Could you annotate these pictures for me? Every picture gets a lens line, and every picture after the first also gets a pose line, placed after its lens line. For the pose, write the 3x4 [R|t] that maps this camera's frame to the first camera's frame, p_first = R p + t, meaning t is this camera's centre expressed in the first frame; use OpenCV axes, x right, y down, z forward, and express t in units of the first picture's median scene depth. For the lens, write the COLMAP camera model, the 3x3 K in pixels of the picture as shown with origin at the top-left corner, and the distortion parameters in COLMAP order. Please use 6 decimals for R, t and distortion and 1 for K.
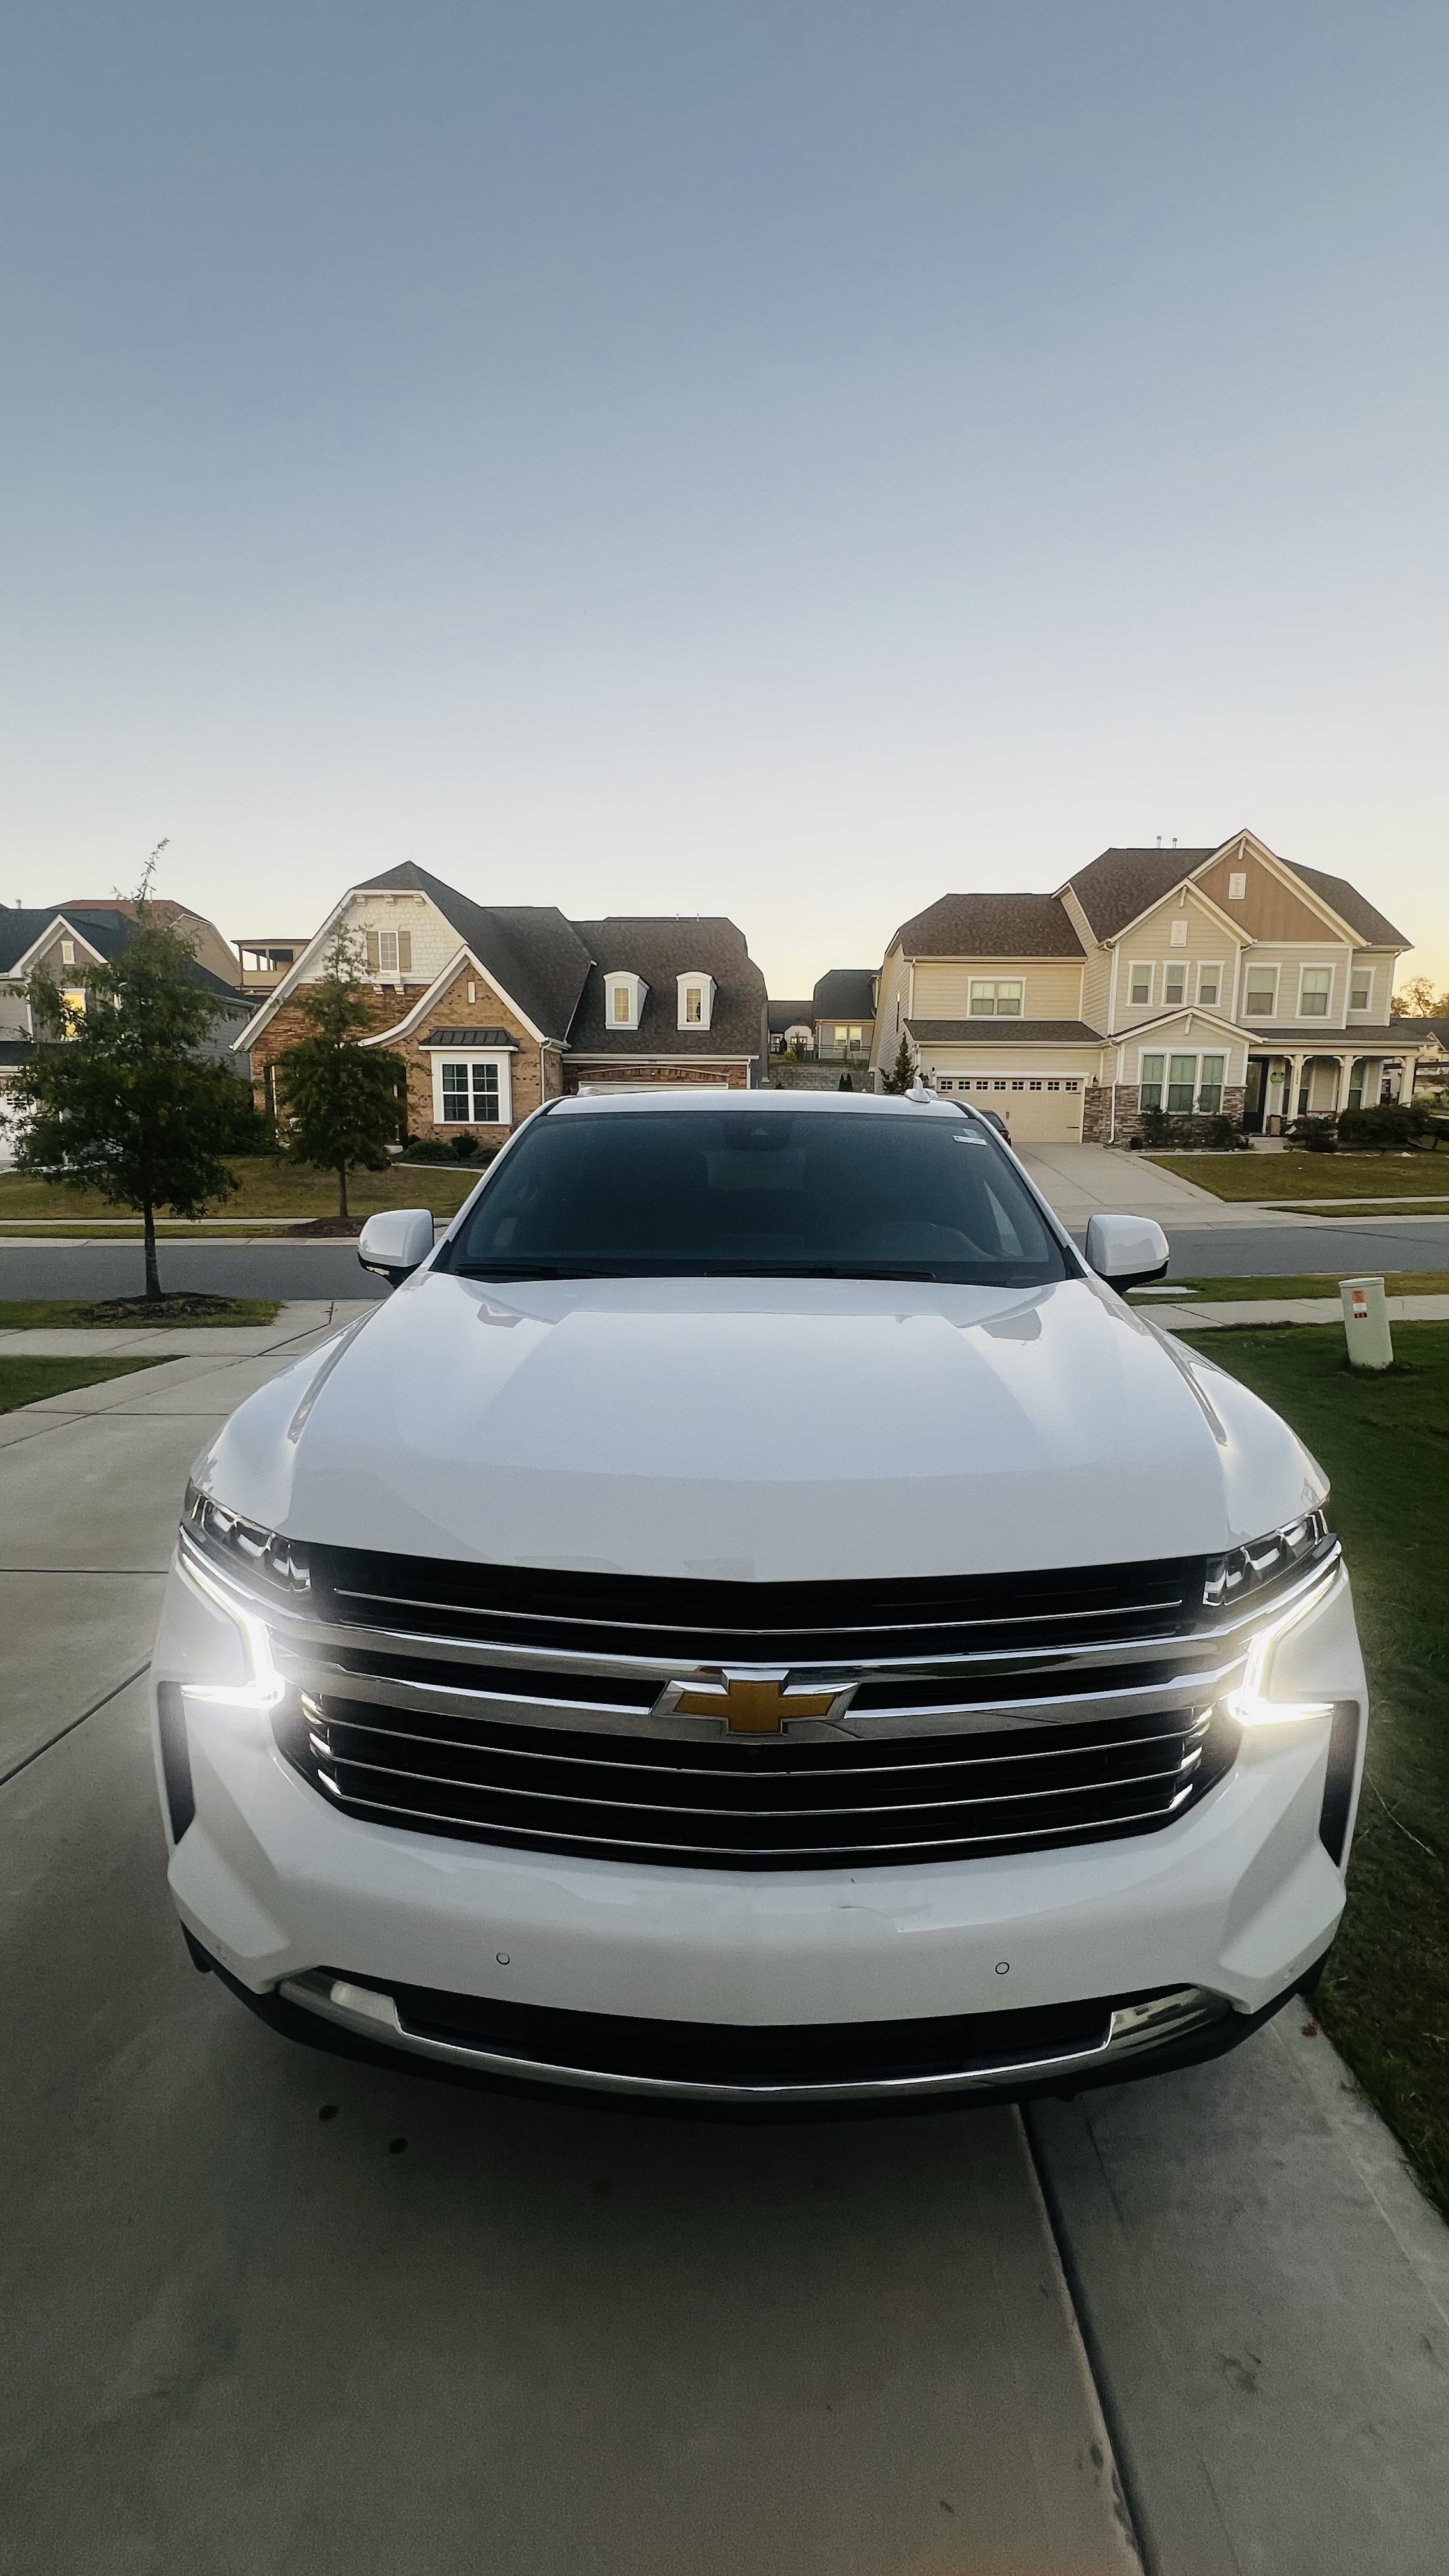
lens RADIAL K [[1028.4, 0, 731.0], [0, 1028.4, 1282.3], [0, 0, 1]] dist [-0.004642, 0.000412]
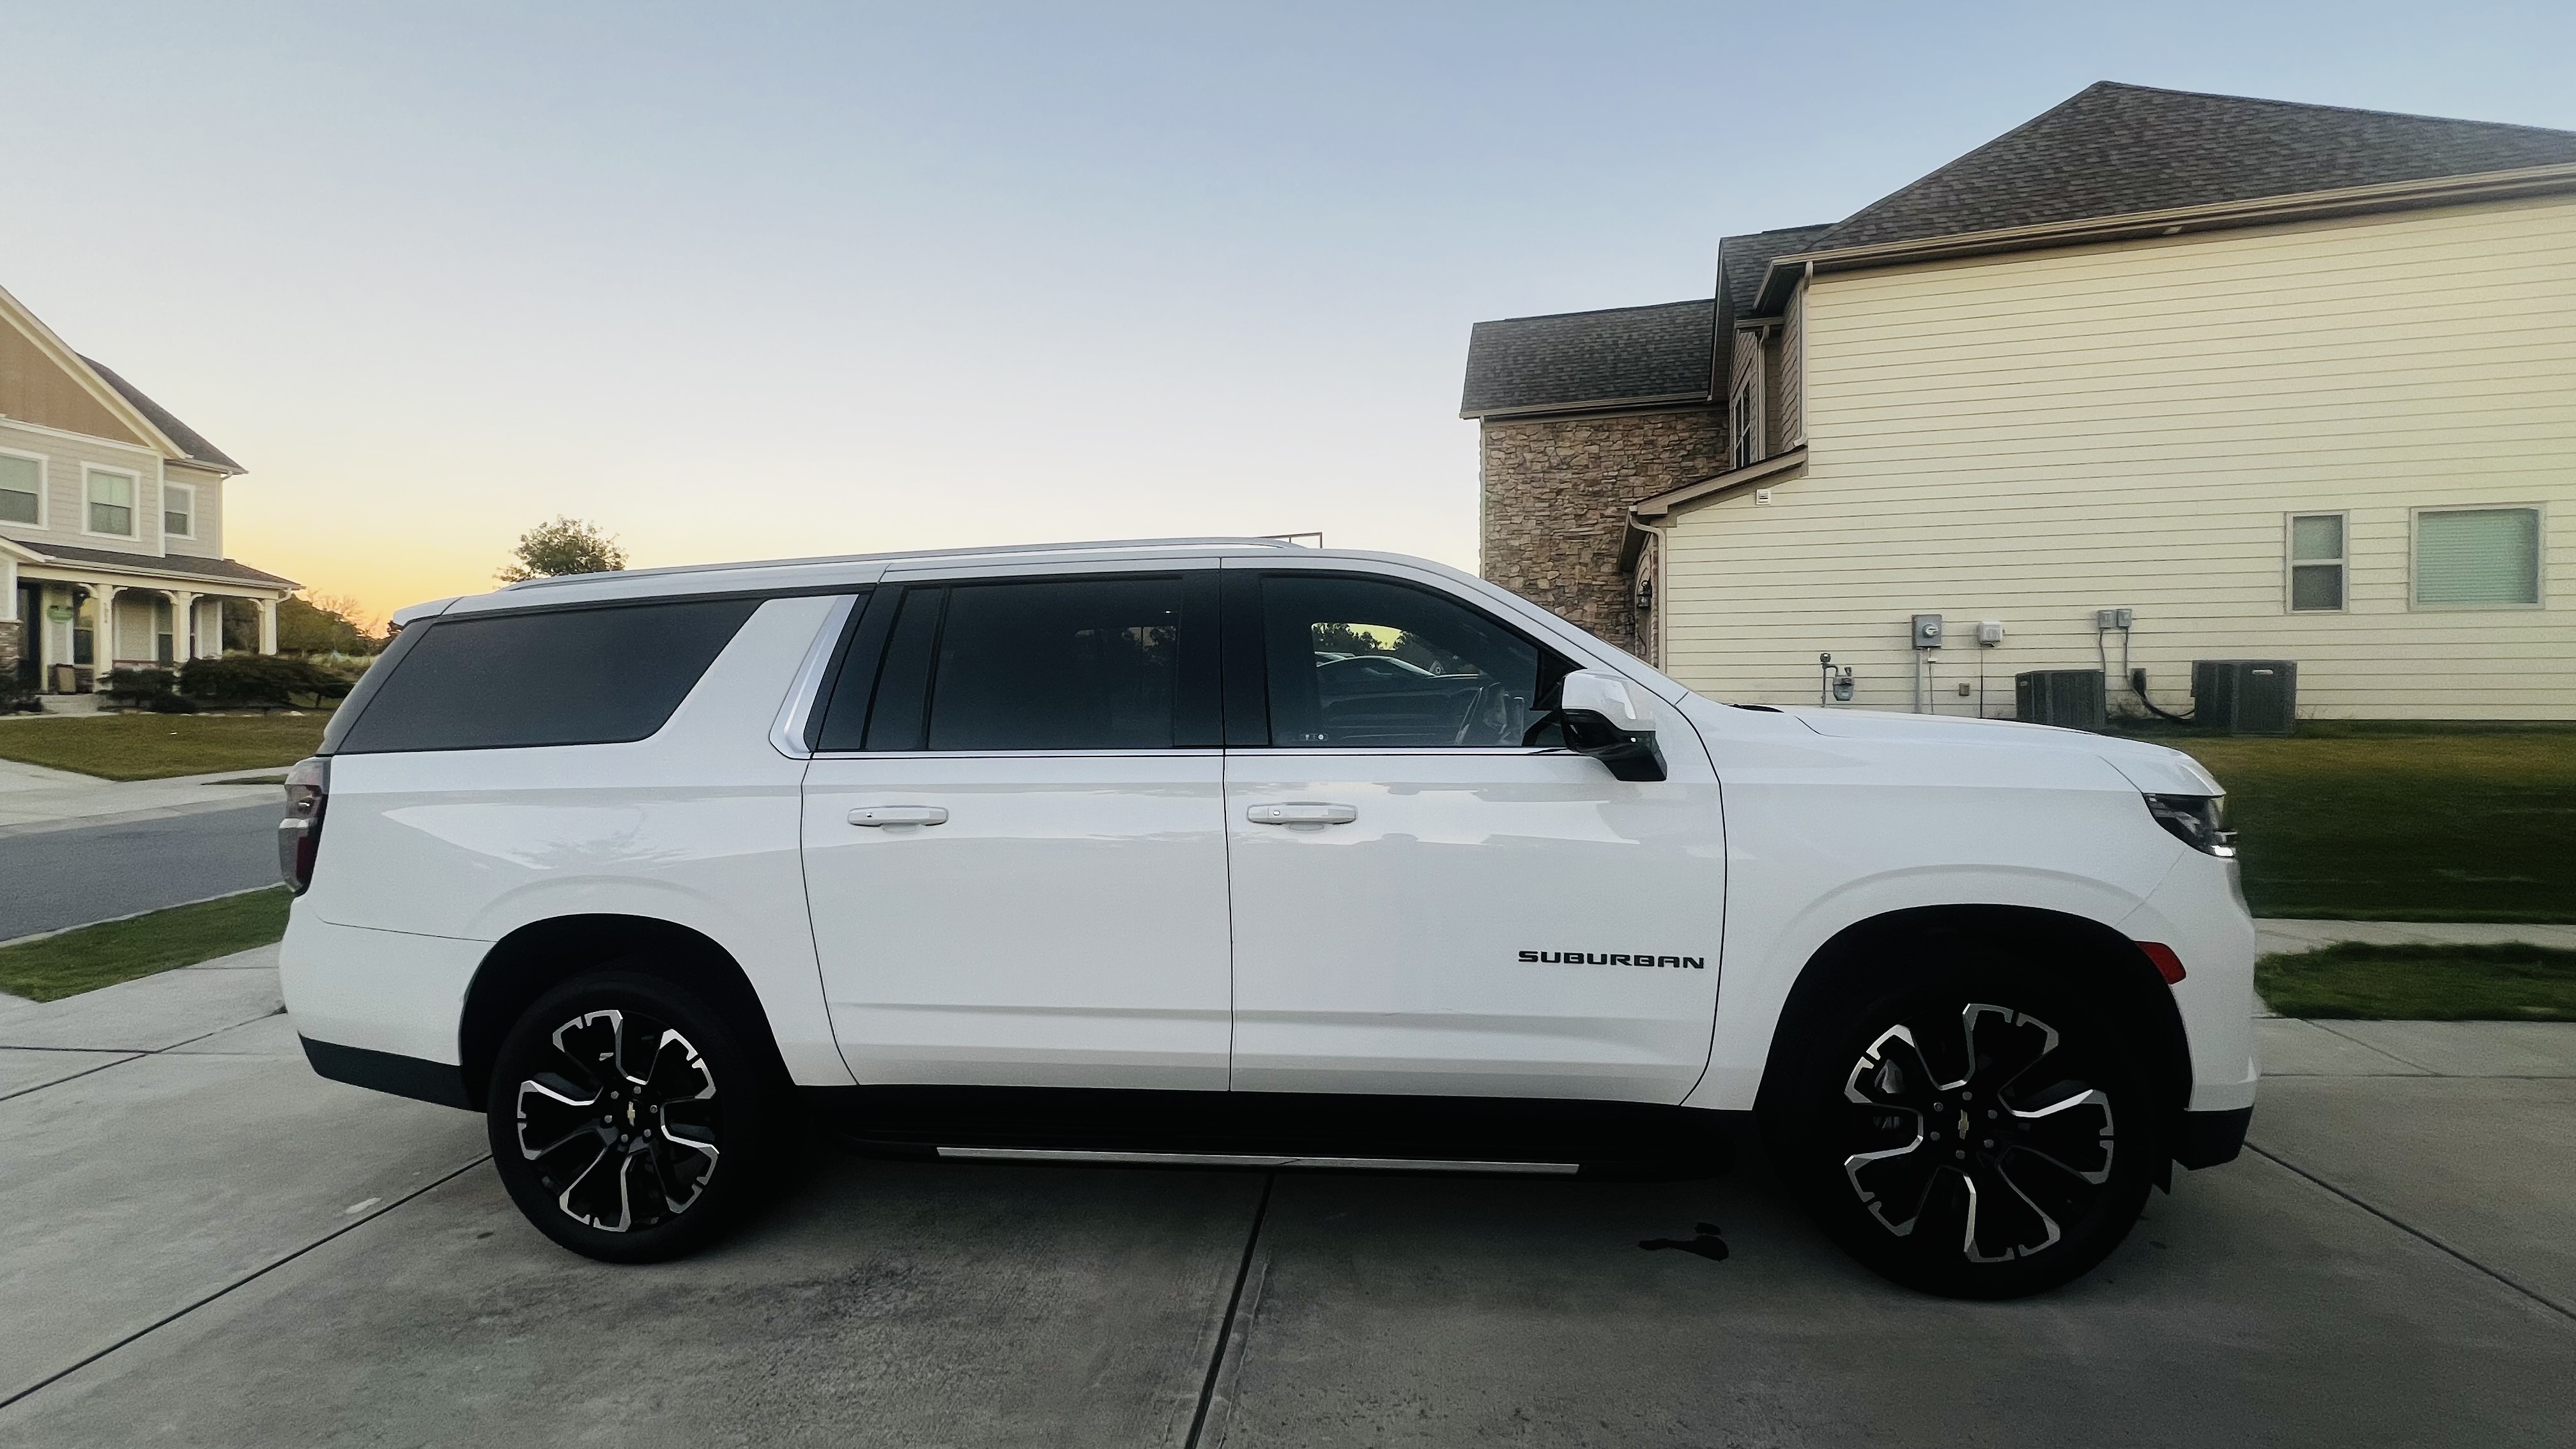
lens RADIAL K [[1028.4, 0, 1292.4], [0, 1028.4, 720.4], [0, 0, 1]] dist [-0.004642, 0.000412]
pose [[0.095985, -0.028346, 0.994979, -0.097055], [0.150171, 0.988565, 0.013676, -0.006433], [-0.983990, 0.148104, 0.099144, 0.098068]]
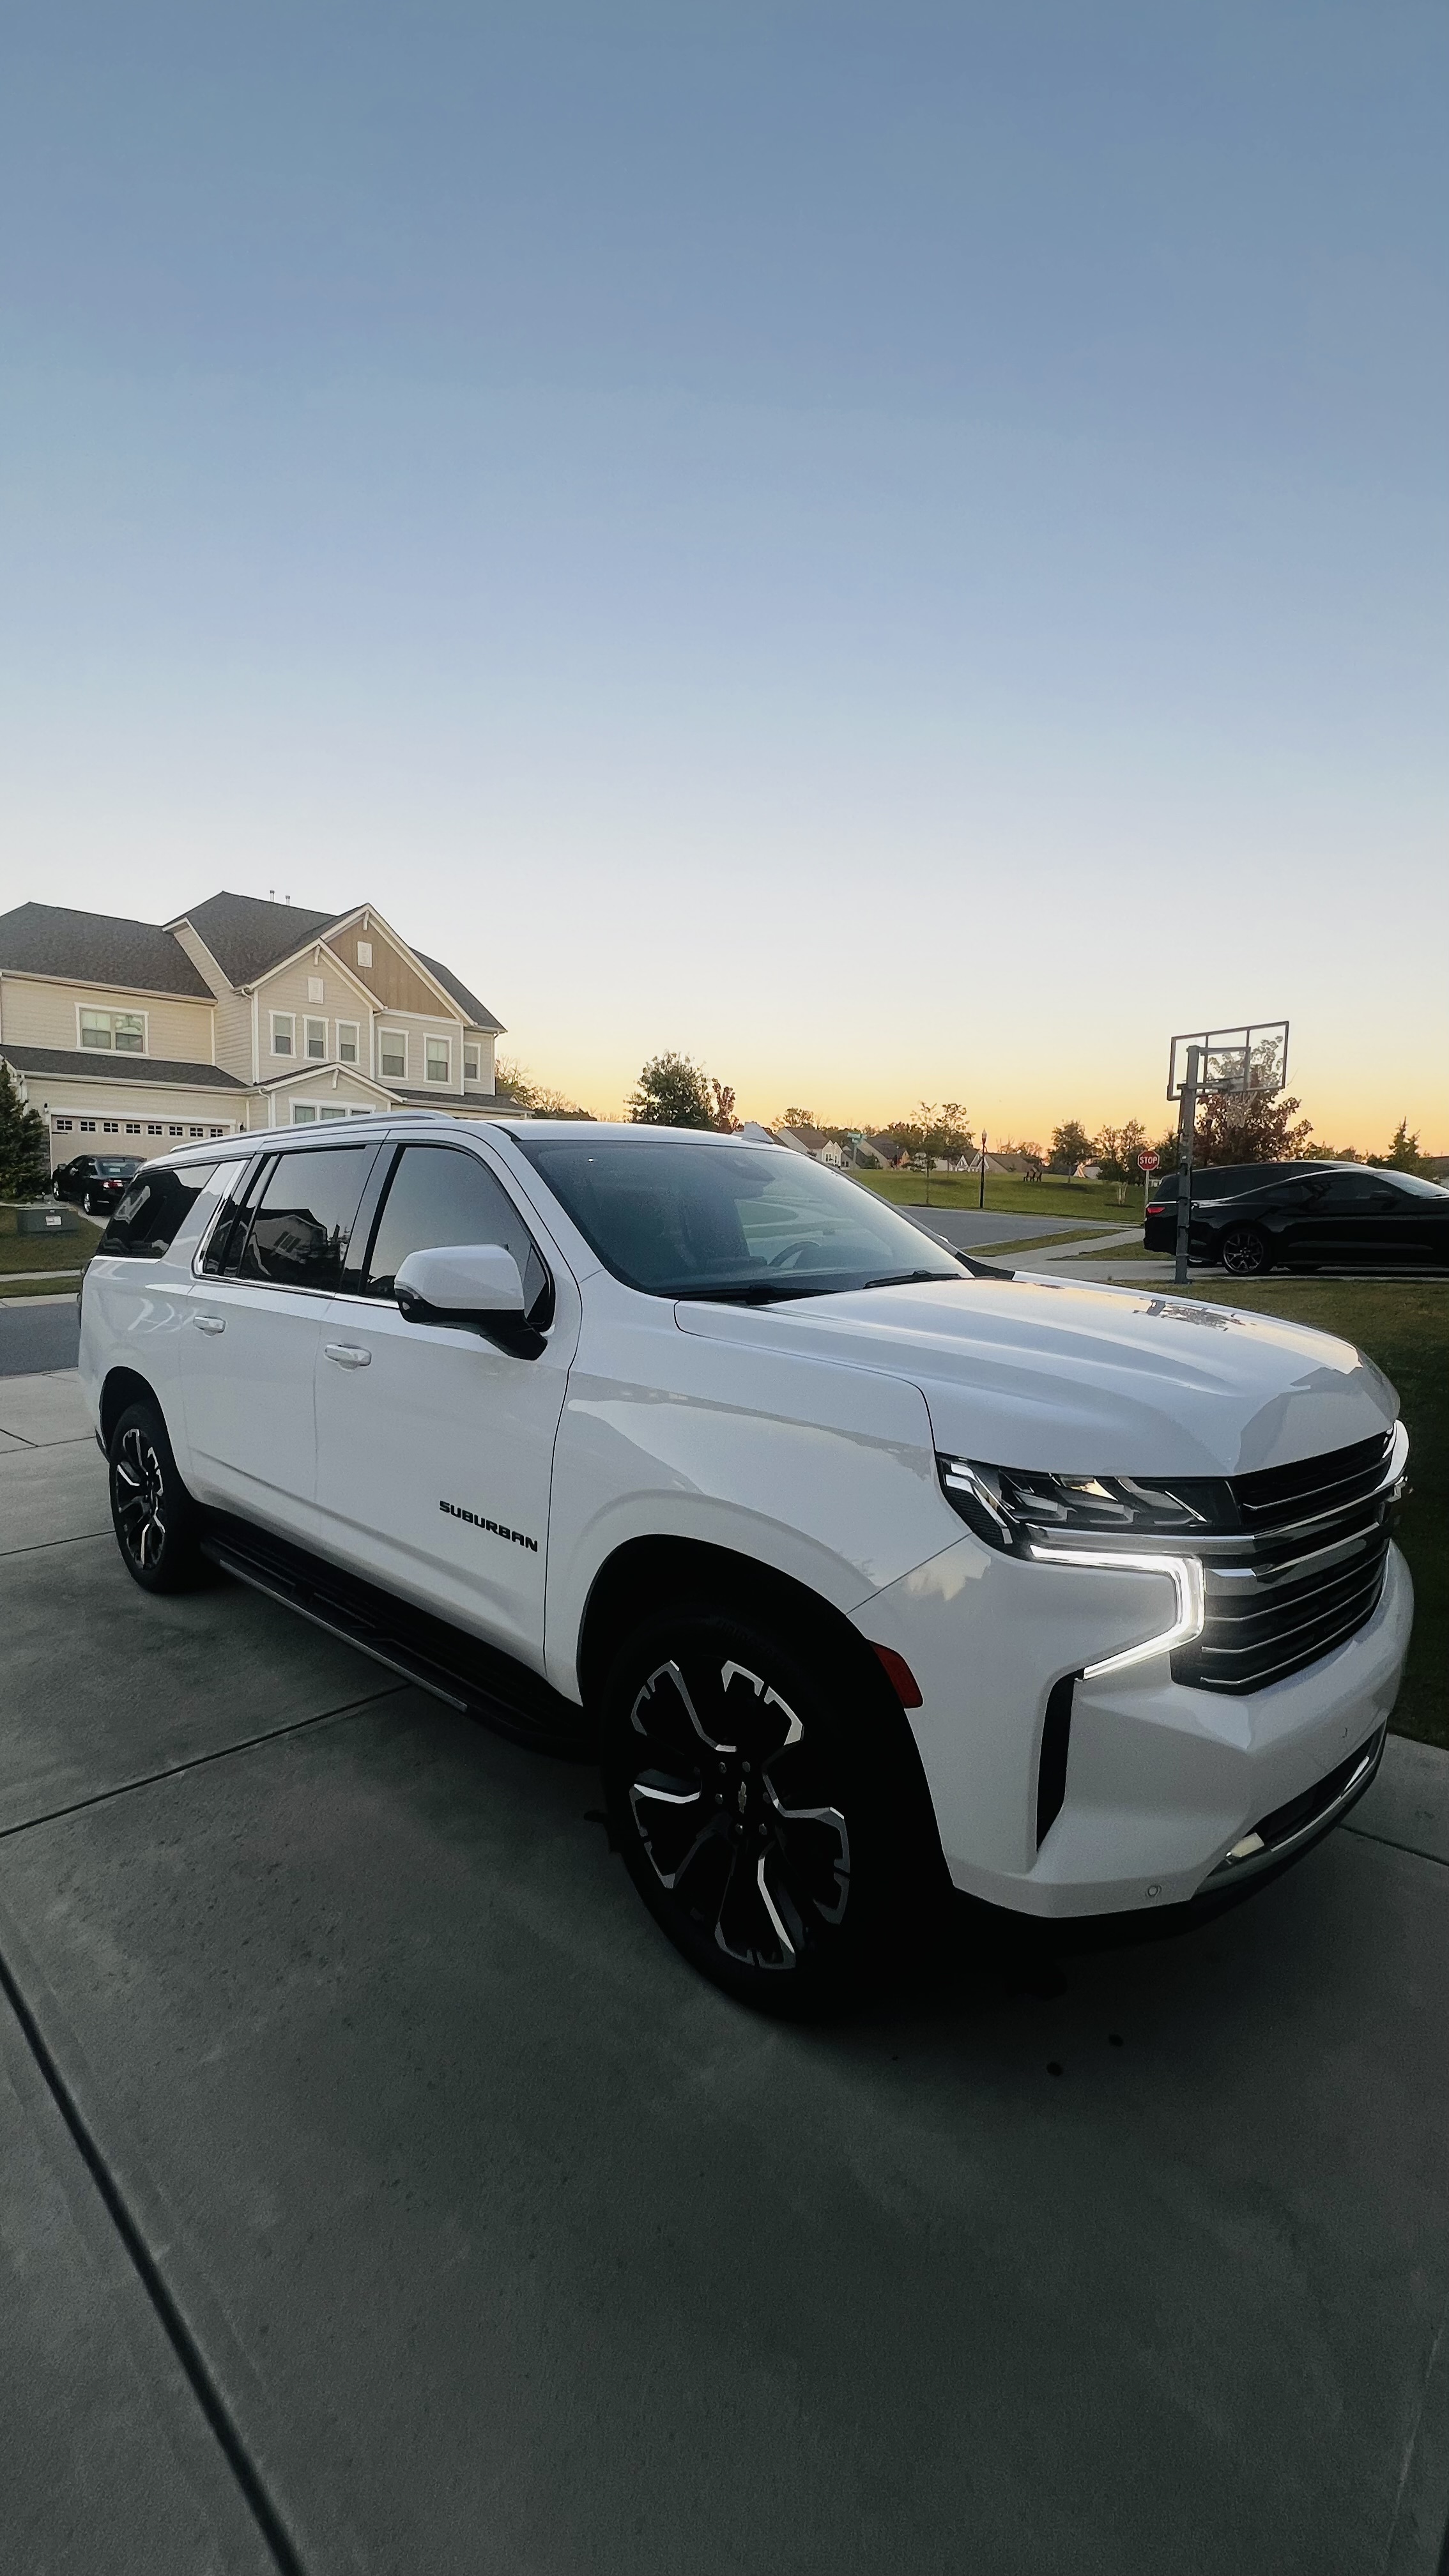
lens RADIAL K [[1028.4, 0, 734.2], [0, 1028.4, 1291.6], [0, 0, 1]] dist [-0.004642, 0.000412]
pose [[0.665919, -0.064915, 0.743195, -0.067721], [0.095578, 0.995421, 0.001306, -0.001103], [-0.739876, 0.070164, 0.669074, 0.024119]]
